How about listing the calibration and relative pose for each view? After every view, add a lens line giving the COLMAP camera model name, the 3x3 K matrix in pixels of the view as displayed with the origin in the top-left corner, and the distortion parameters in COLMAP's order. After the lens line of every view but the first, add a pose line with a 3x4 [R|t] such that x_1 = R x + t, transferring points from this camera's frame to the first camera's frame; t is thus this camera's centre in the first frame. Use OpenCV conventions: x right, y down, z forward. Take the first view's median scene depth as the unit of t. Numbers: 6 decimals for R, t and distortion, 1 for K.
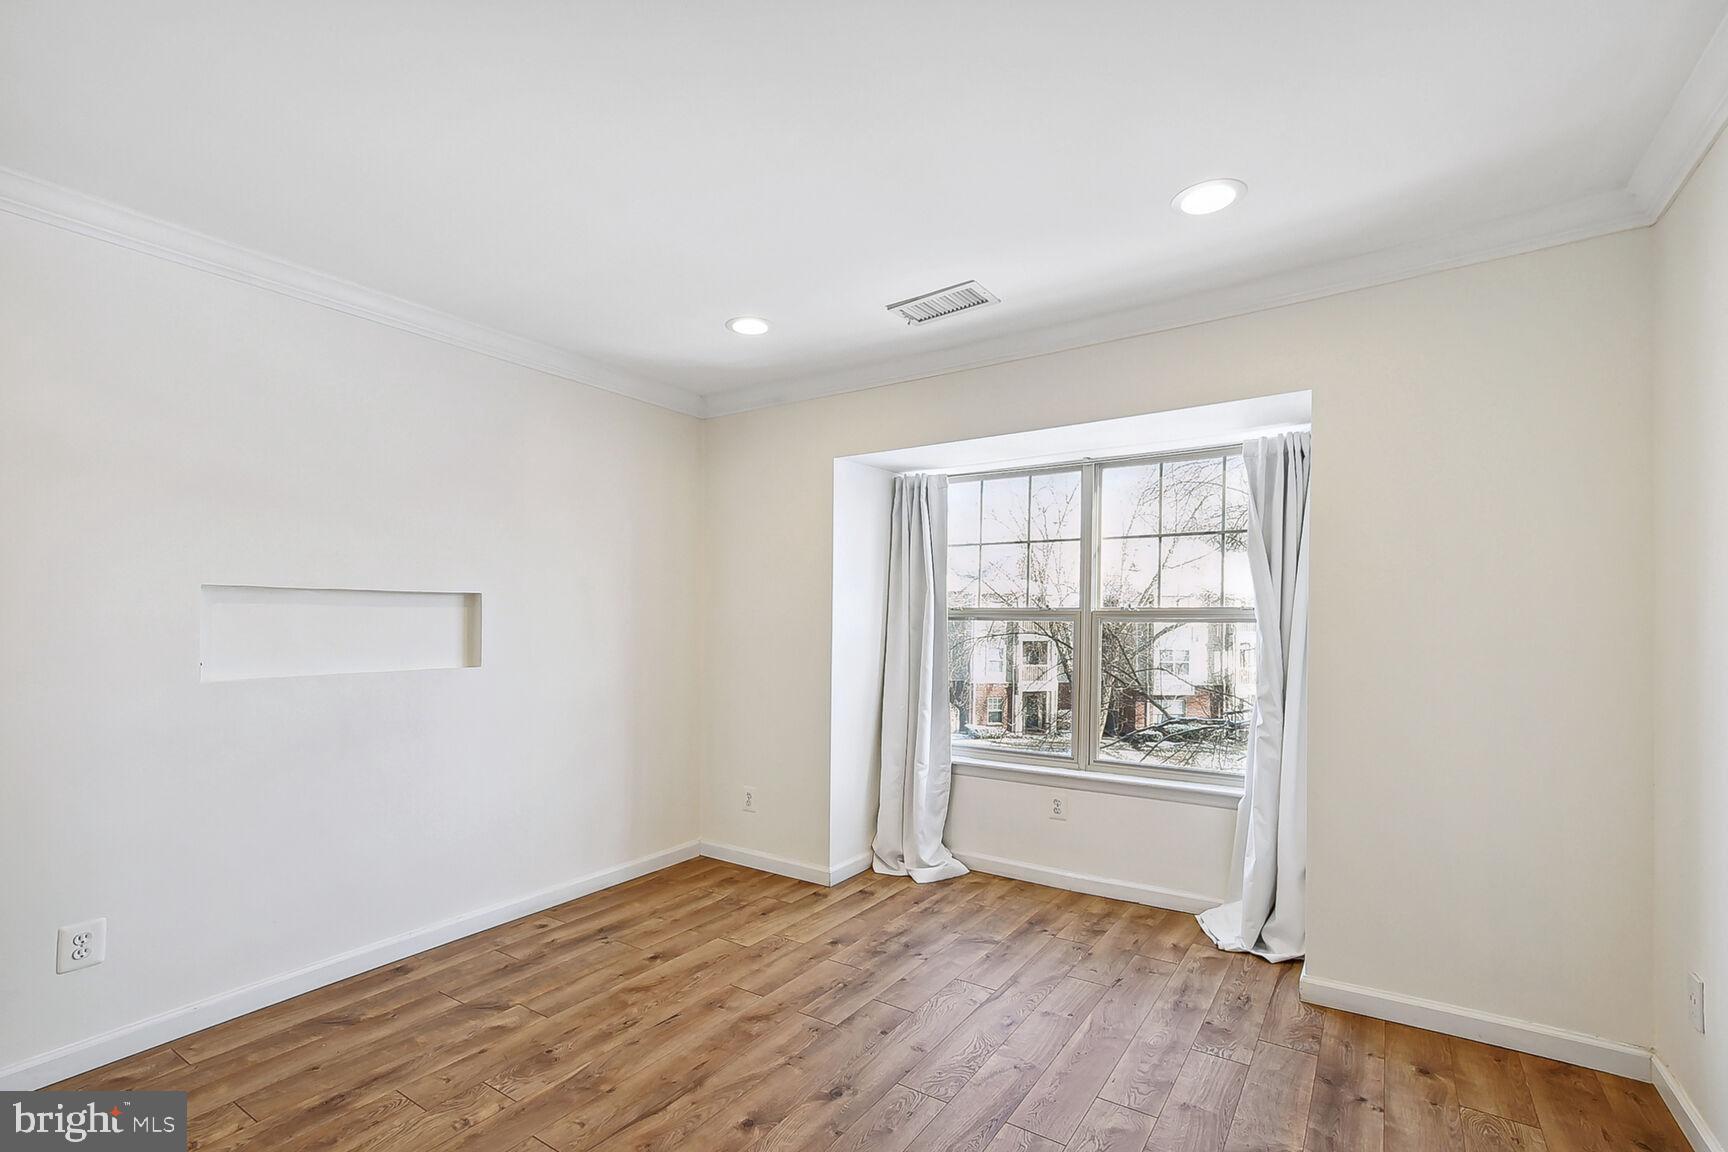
lens RADIAL K [[765.1, 0, 859.8], [0, 765.1, 604.8], [0, 0, 1]] dist [-0.001035, 0.018288]
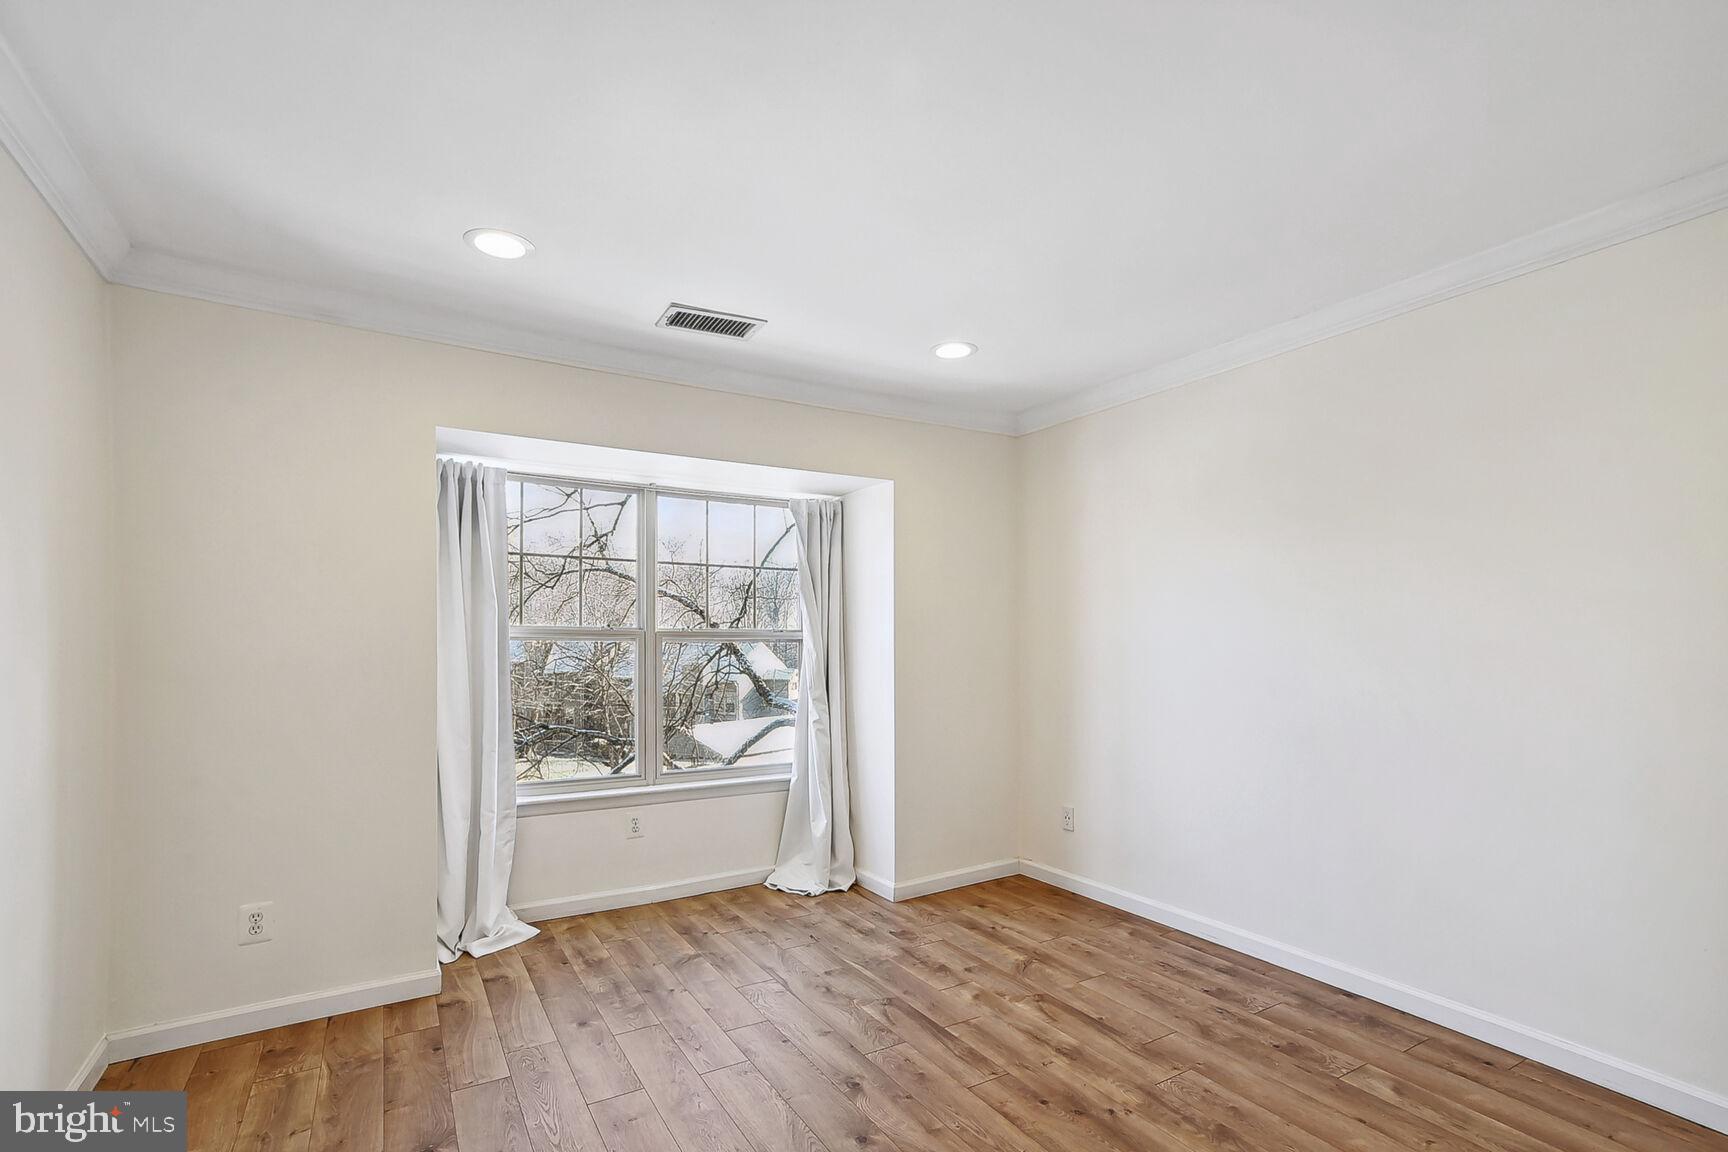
lens RADIAL K [[787.8, 0, 863.6], [0, 787.8, 624.4], [0, 0, 1]] dist [0.024950, 0.000843]
pose [[0.444757, 0.017133, 0.895487, -0.620545], [-0.015893, 0.999811, -0.011235, 0.007499], [-0.895510, -0.009235, 0.444945, 0.308518]]
